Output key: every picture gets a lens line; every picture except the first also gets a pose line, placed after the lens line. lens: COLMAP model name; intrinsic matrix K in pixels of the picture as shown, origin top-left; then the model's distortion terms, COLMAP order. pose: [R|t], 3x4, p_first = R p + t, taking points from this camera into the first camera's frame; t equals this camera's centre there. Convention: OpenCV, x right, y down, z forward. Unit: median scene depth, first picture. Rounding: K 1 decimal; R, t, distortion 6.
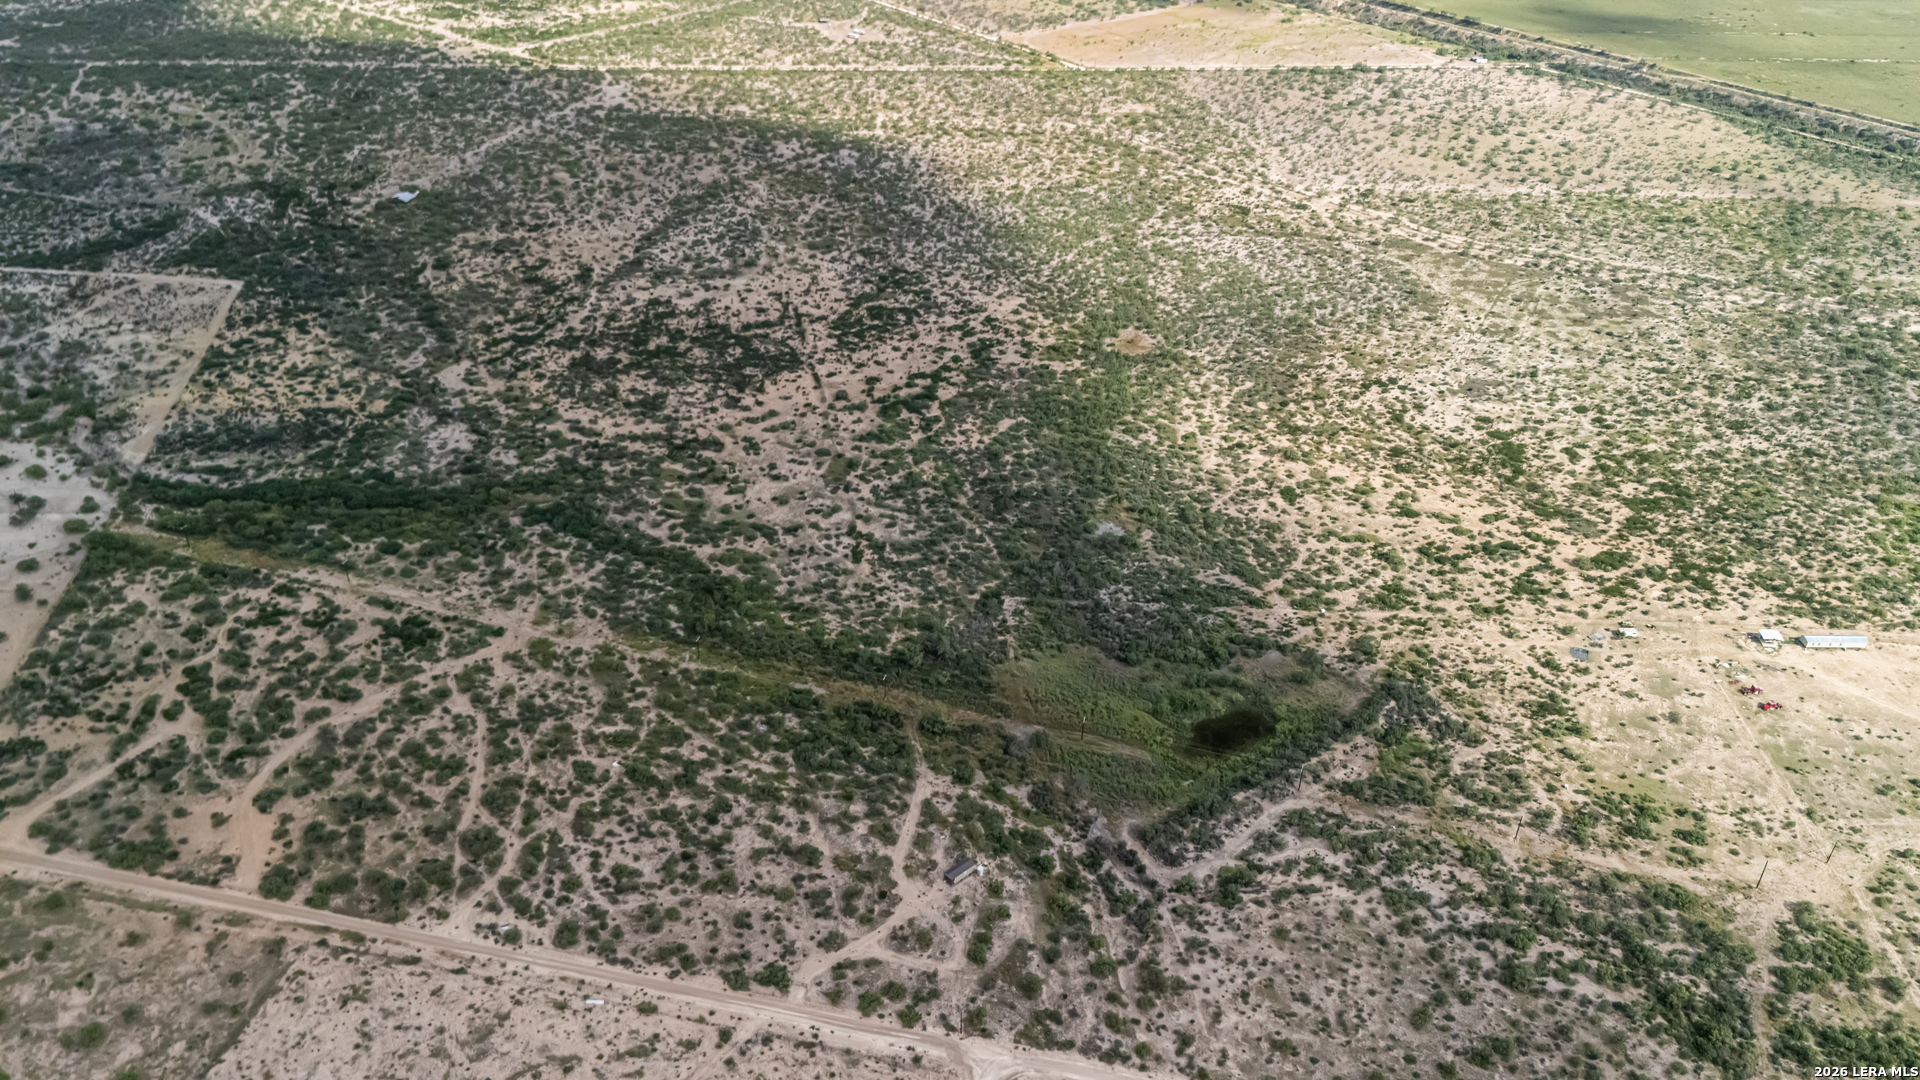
lens RADIAL K [[1459.3, 0, 964.7], [0, 1459.3, 551.4], [0, 0, 1]] dist [0.084388, -0.092283]
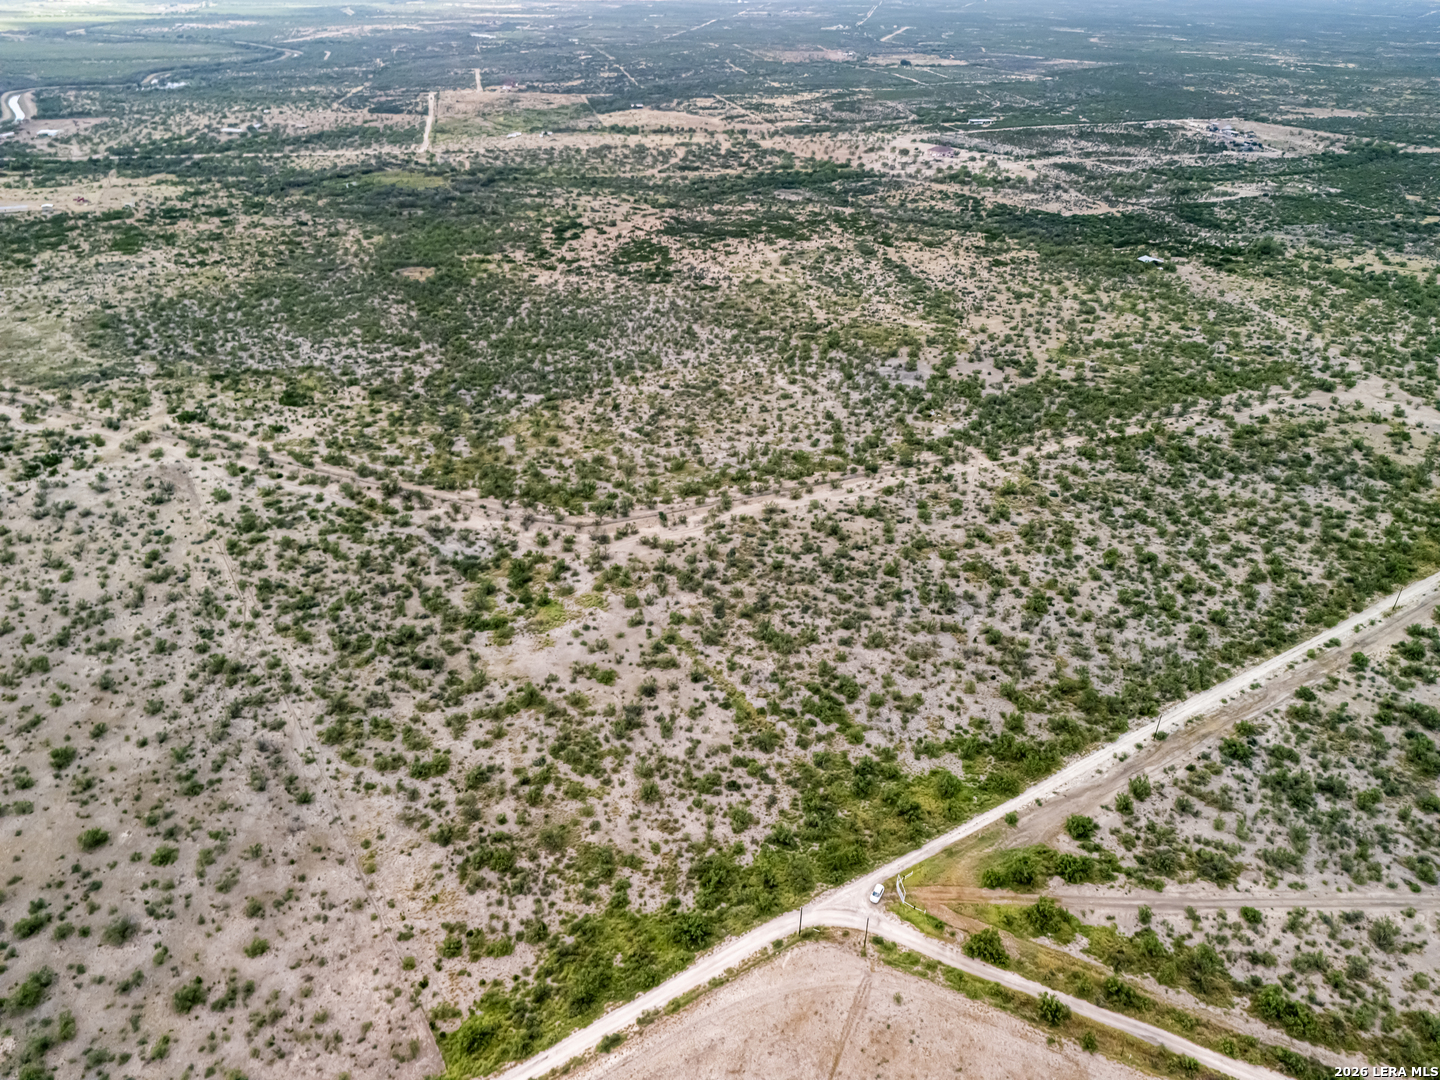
lens RADIAL K [[1058.1, 0, 723.3], [0, 1058.1, 541.5], [0, 0, 1]] dist [0.070360, -0.065359]
pose [[-0.913350, 0.147637, -0.379467, 0.288044], [-0.263144, 0.497158, 0.826795, -0.924144], [0.310721, 0.855007, -0.415229, 1.864966]]
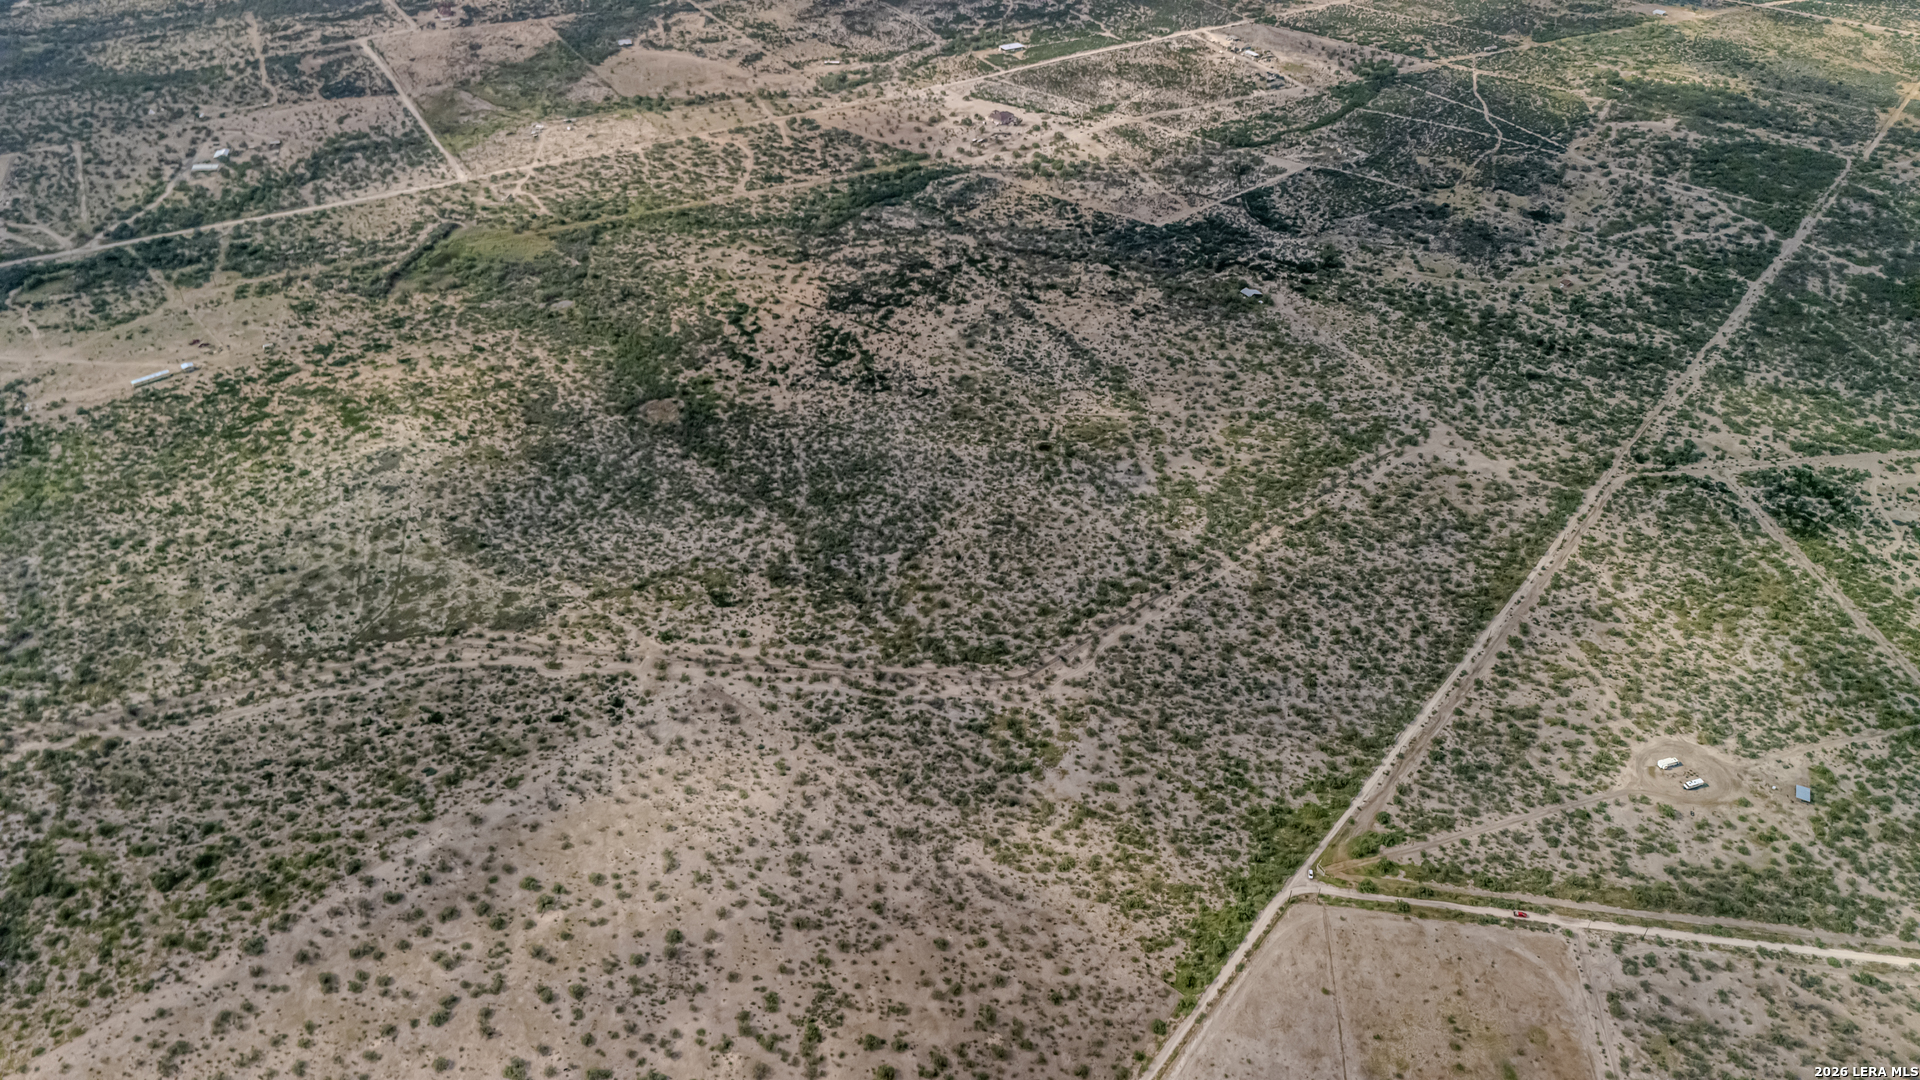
lens RADIAL K [[1413.5, 0, 964.1], [0, 1413.5, 537.0], [0, 0, 1]] dist [0.078305, -0.082313]
pose [[-0.743782, 0.354568, -0.566629, 0.765835], [-0.396215, 0.448859, 0.800962, -1.376660], [0.538332, 0.820248, -0.193368, 1.709324]]
